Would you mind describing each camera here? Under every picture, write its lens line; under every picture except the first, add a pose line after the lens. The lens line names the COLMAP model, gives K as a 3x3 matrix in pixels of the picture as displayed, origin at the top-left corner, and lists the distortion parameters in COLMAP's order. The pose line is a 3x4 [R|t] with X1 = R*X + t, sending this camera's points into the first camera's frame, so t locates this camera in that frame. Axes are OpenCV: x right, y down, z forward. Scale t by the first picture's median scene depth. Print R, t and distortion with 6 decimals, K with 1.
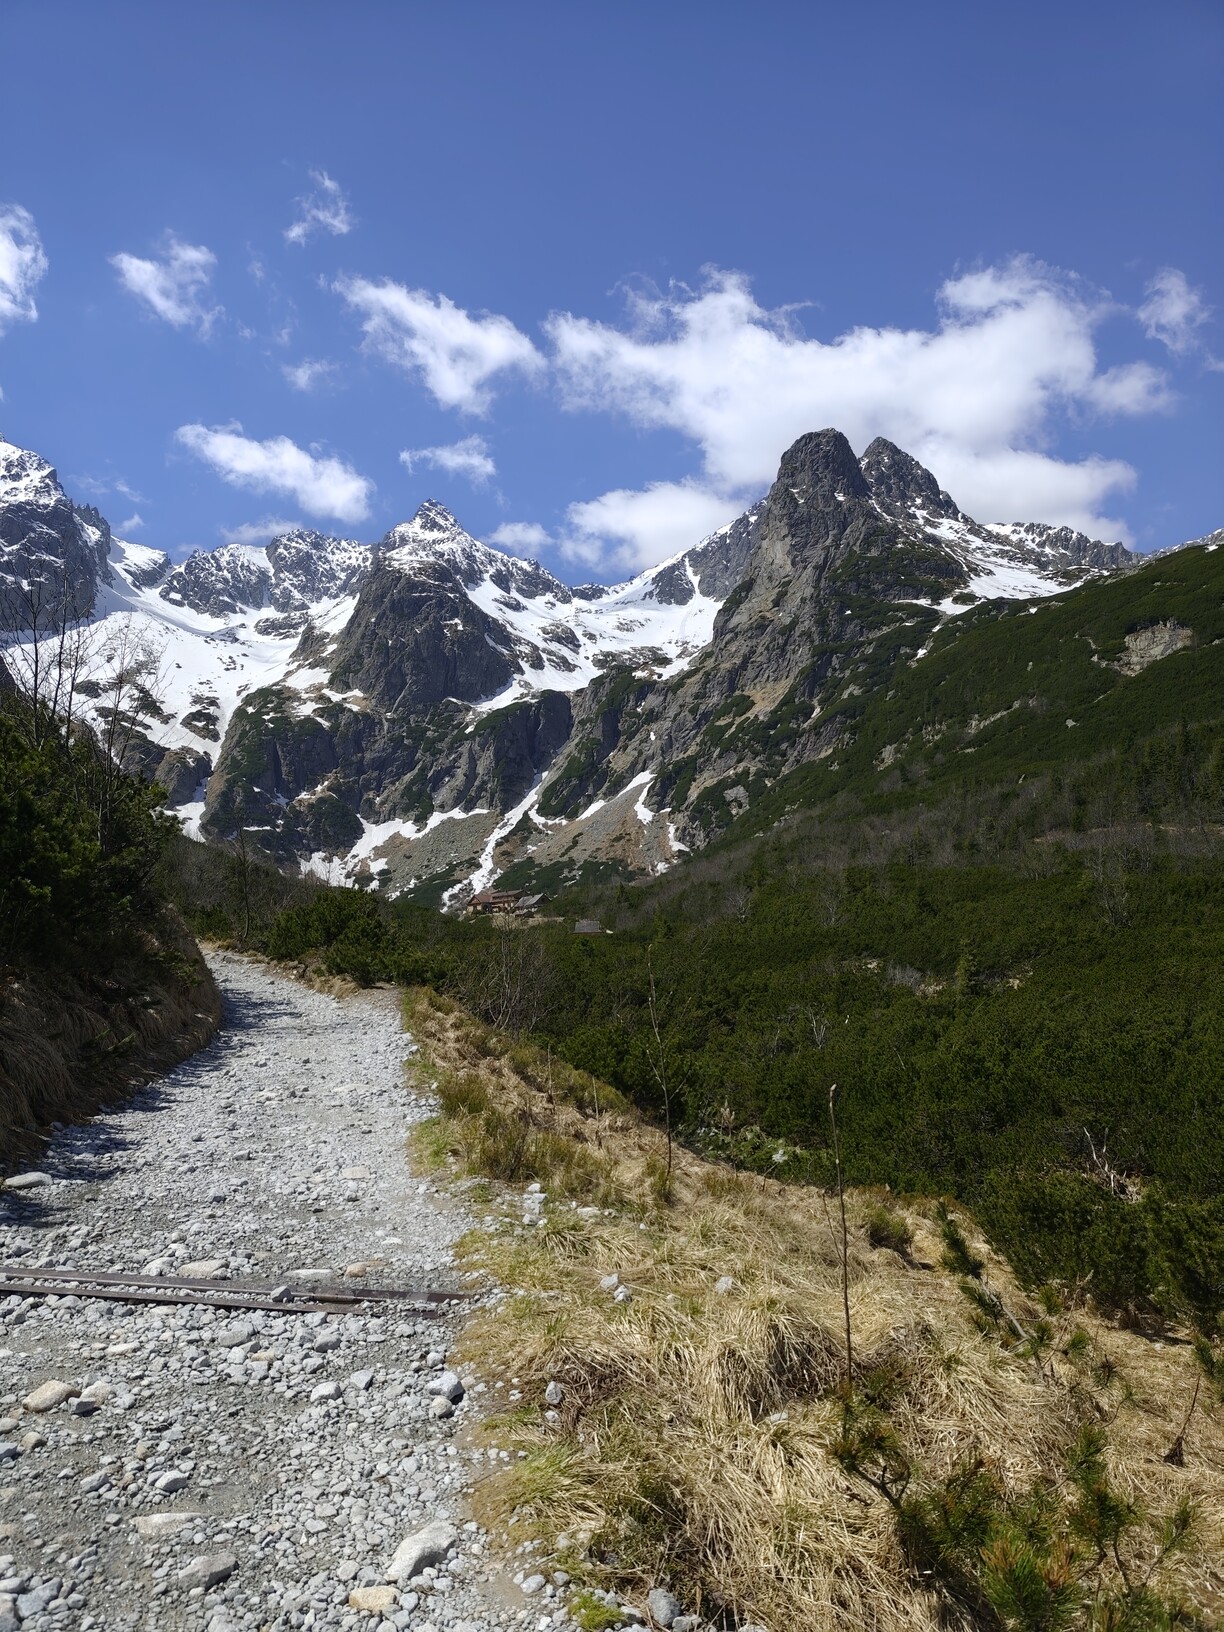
lens RADIAL K [[1107.7, 0, 609.8], [0, 1107.7, 853.2], [0, 0, 1]] dist [0.061582, -0.114351]
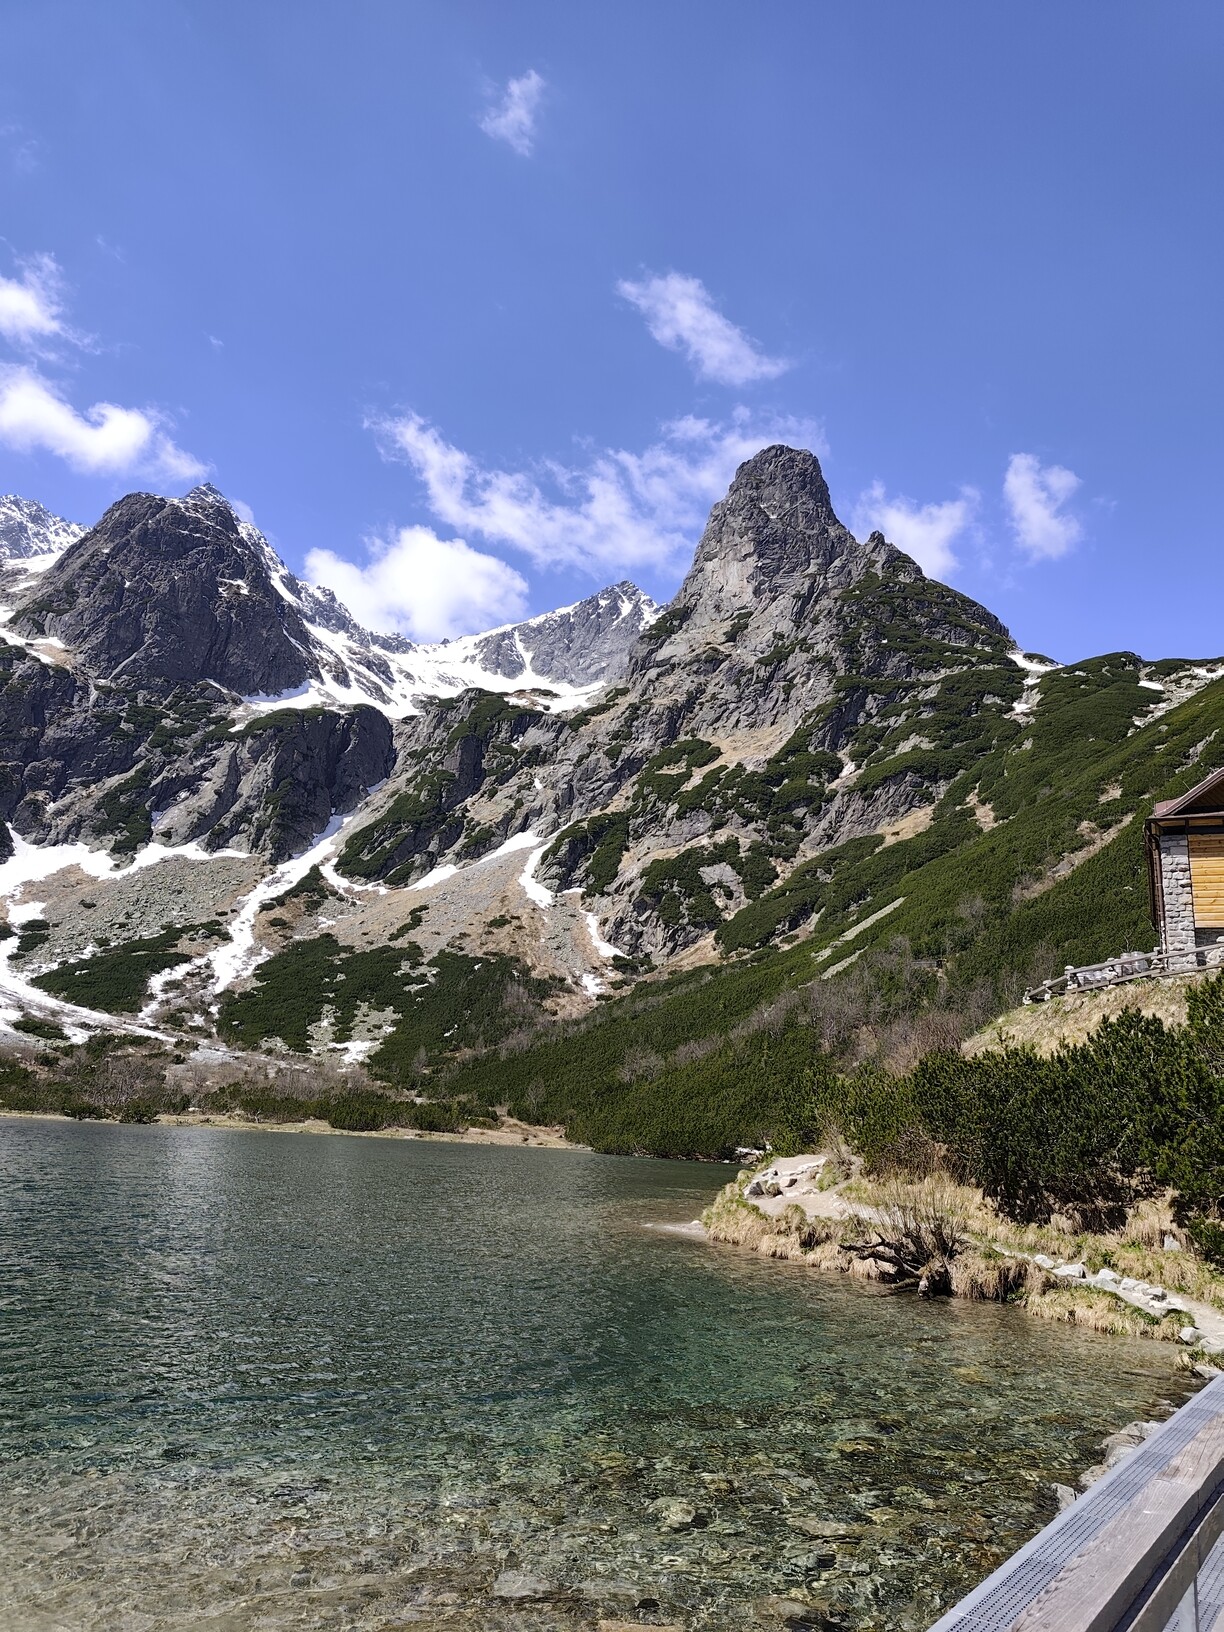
lens RADIAL K [[1107.3, 0, 627.6], [0, 1107.3, 817.5], [0, 0, 1]] dist [0.055652, -0.074473]
pose [[0.949930, 0.179529, 0.255737, -0.072847], [-0.134014, 0.973449, -0.185575, 0.026603], [-0.282263, 0.142011, 0.948768, 0.369573]]
